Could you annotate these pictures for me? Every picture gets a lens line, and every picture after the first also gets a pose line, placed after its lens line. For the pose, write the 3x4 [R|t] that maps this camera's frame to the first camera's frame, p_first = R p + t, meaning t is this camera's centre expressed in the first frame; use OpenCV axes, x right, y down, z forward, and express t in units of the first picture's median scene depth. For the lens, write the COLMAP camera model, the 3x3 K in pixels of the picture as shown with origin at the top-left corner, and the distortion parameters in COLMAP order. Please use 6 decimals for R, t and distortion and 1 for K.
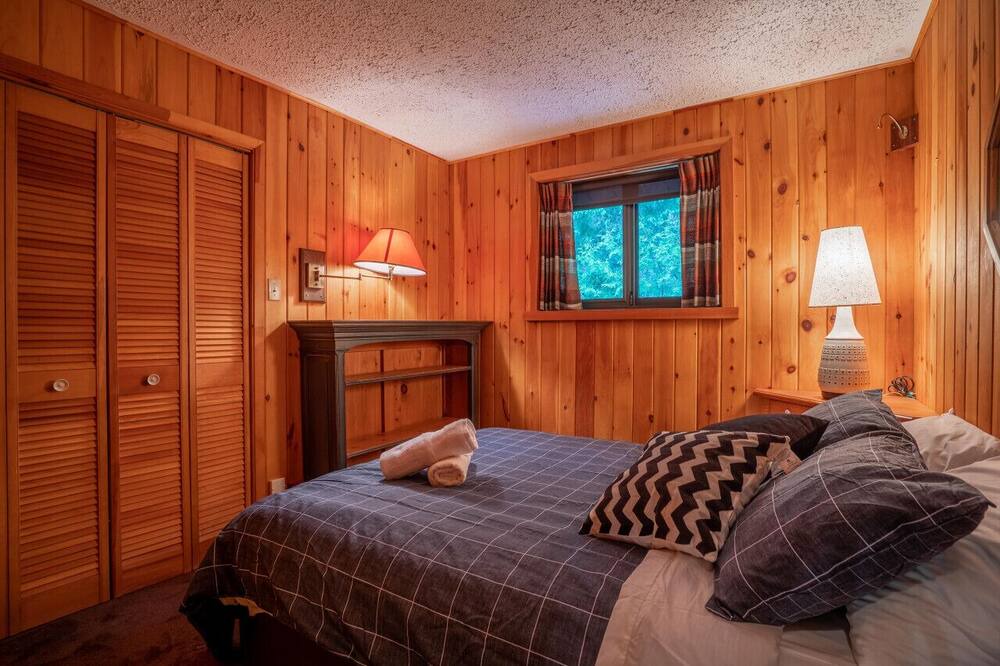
lens RADIAL K [[503.9, 0, 500.0], [0, 503.9, 333.0], [0, 0, 1]] dist [-0.000563, -0.000086]
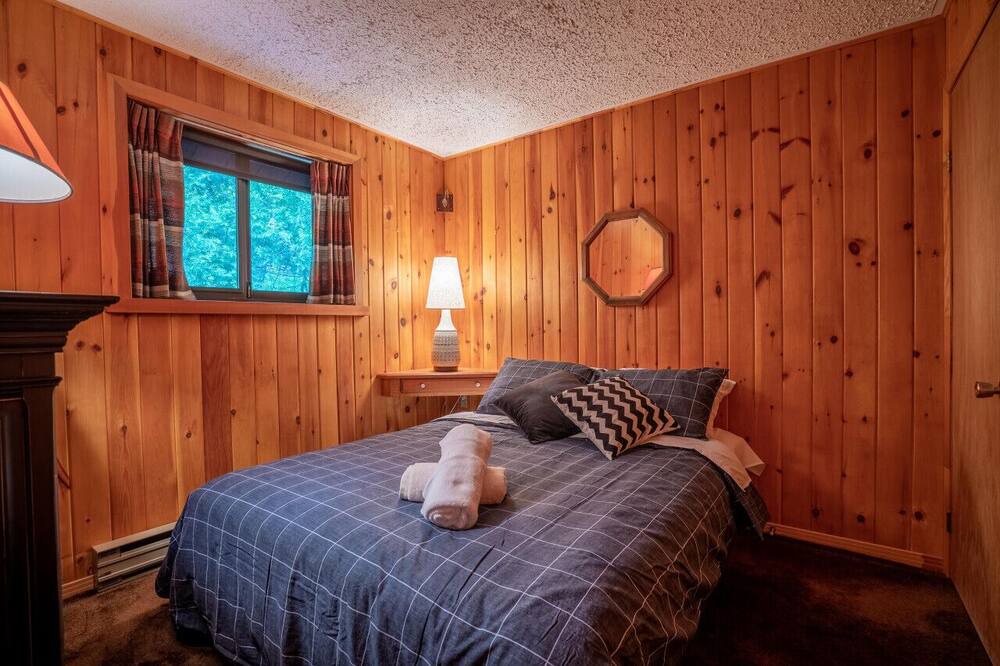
lens RADIAL K [[489.2, 0, 500.0], [0, 489.2, 333.0], [0, 0, 1]] dist [0.000080, 0.000940]
pose [[0.065561, -0.017262, 0.997699, -0.586743], [0.014984, 0.999755, 0.016313, -0.002635], [-0.997736, 0.013880, 0.065804, 0.559827]]
